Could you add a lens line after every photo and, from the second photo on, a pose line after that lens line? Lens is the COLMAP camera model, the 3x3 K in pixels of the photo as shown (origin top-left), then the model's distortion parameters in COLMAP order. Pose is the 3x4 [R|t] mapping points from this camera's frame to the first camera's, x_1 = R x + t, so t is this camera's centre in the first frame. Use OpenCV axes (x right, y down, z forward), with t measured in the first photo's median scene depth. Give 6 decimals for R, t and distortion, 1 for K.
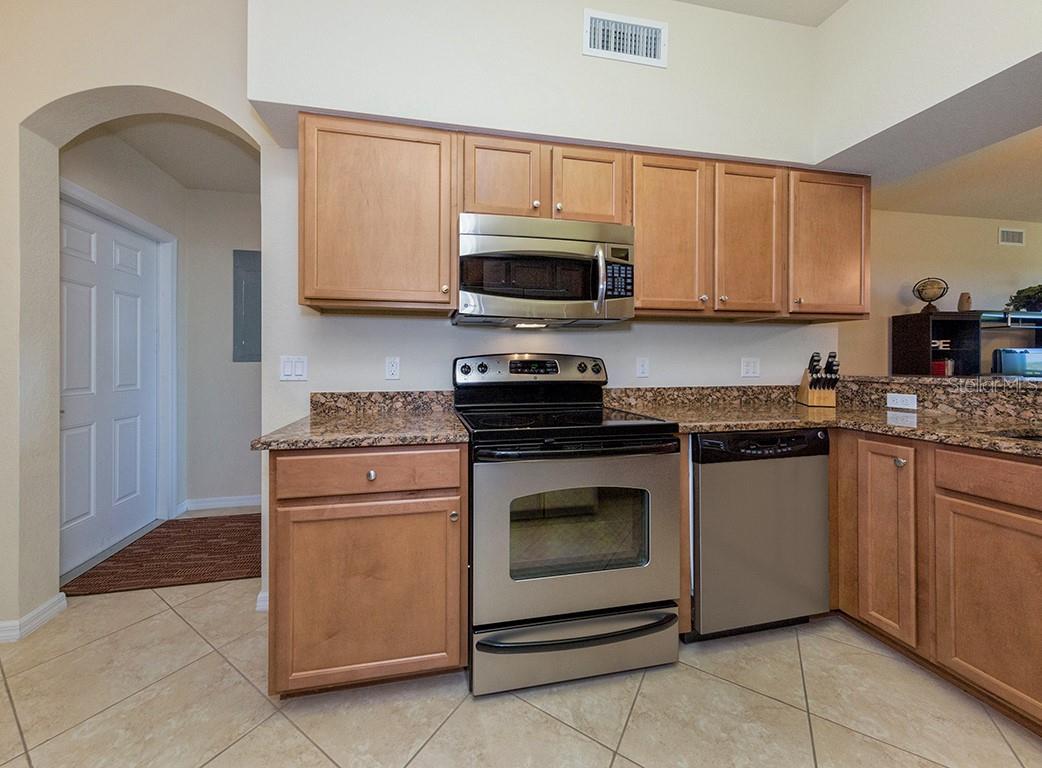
lens RADIAL K [[382.2, 0, 524.9], [0, 382.2, 364.6], [0, 0, 1]] dist [0.001101, 0.000074]
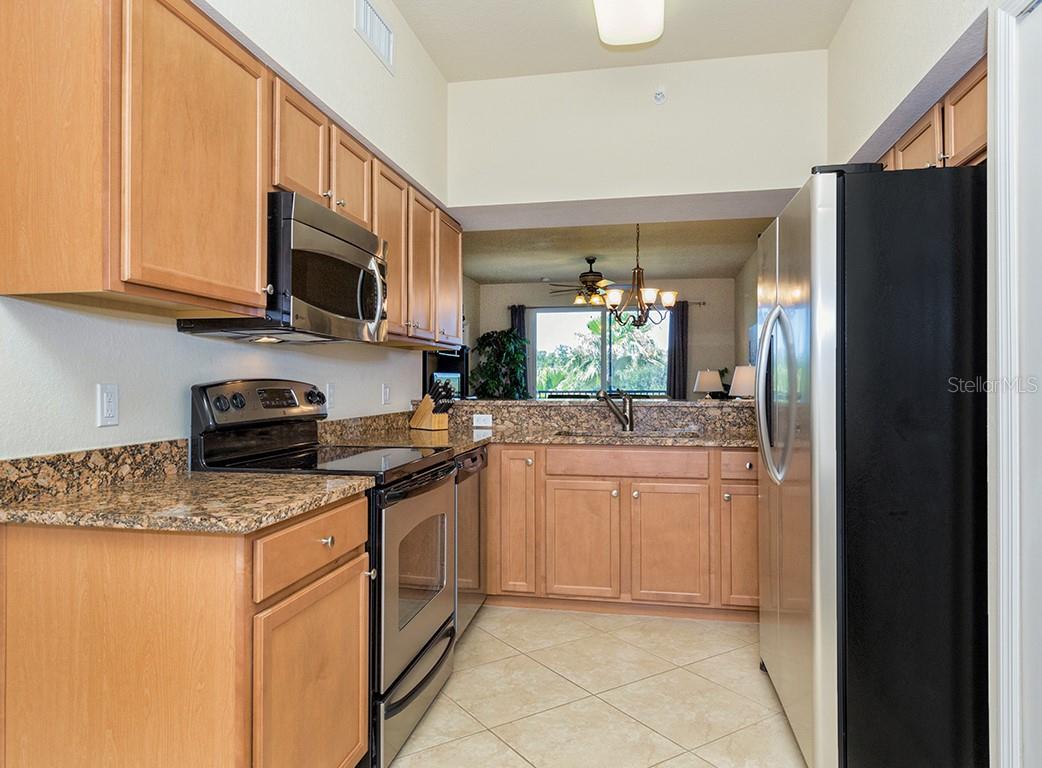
lens RADIAL K [[683.9, 0, 521.0], [0, 683.9, 384.0], [0, 0, 1]] dist [-0.001605, -0.000292]
pose [[0.375040, -0.000263, 0.927009, -1.054117], [0.002281, 0.999997, -0.000639, -0.019378], [-0.927006, 0.002355, 0.375040, 0.082813]]
